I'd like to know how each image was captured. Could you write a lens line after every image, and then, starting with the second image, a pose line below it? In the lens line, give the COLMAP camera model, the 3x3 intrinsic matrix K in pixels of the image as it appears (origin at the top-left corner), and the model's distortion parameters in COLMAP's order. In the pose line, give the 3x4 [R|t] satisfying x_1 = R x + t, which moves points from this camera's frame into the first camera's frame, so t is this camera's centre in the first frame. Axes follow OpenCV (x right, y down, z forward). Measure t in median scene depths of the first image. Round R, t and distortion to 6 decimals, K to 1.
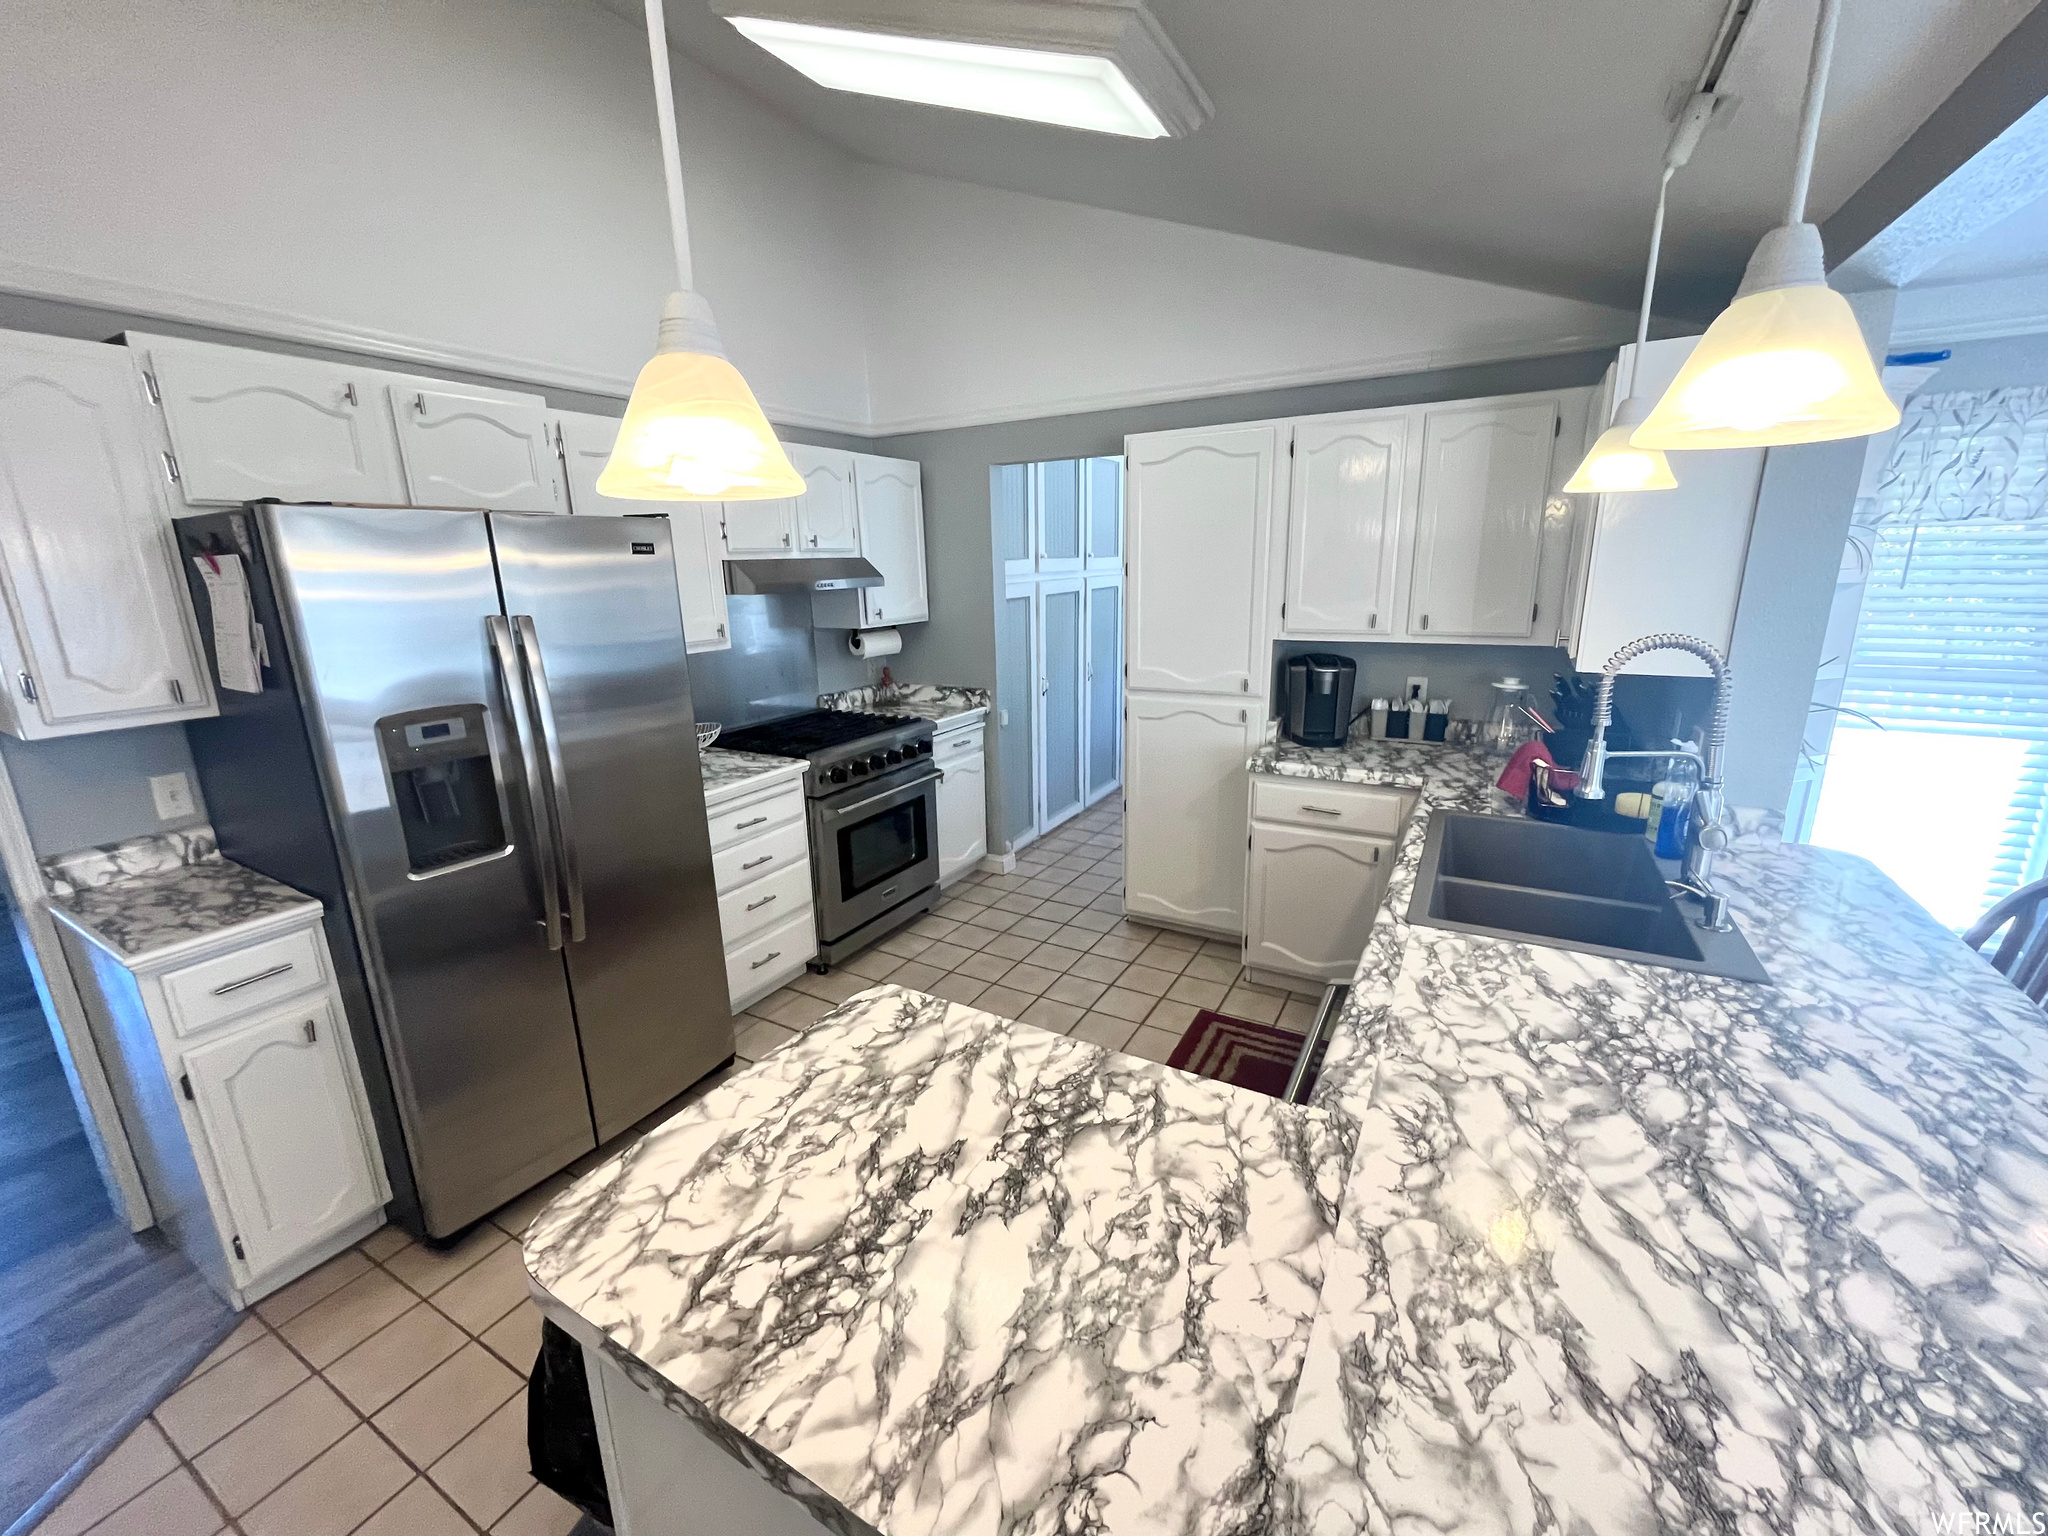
lens RADIAL K [[829.9, 0, 1013.1], [0, 829.9, 766.2], [0, 0, 1]] dist [-0.004864, -0.000448]
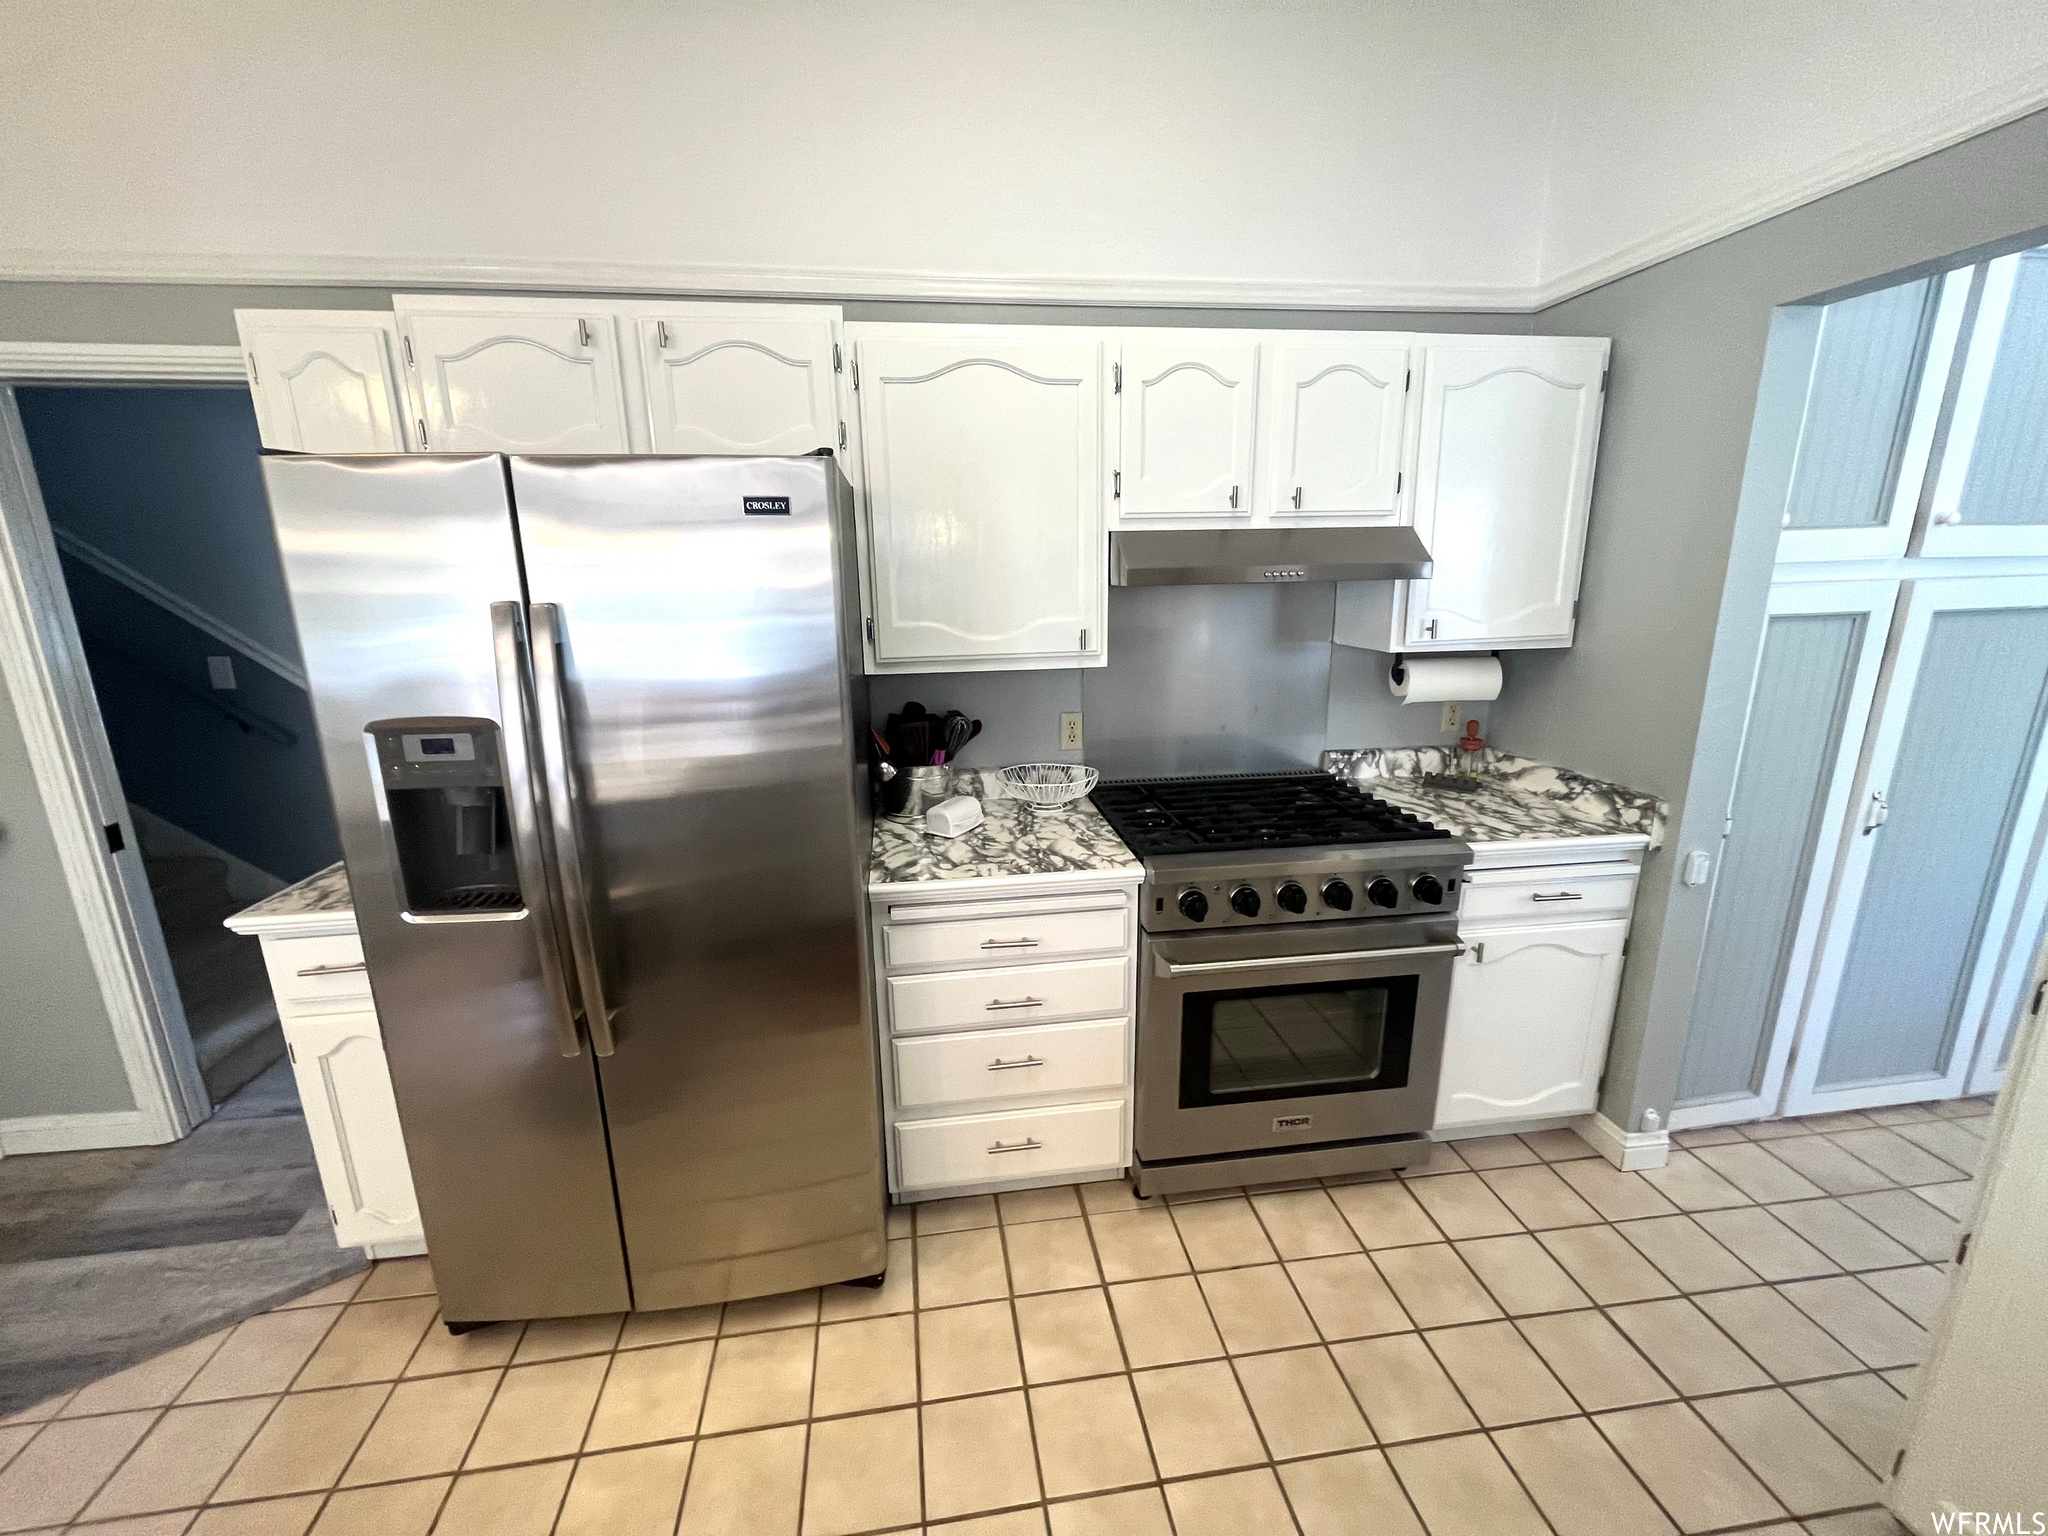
lens RADIAL K [[829.9, 0, 1018.7], [0, 829.9, 766.0], [0, 0, 1]] dist [-0.004864, -0.000448]
pose [[0.610596, 0.199443, -0.766417, 0.107293], [-0.188462, 0.976560, 0.103982, -0.095097], [0.769191, 0.080950, 0.633871, 0.423763]]
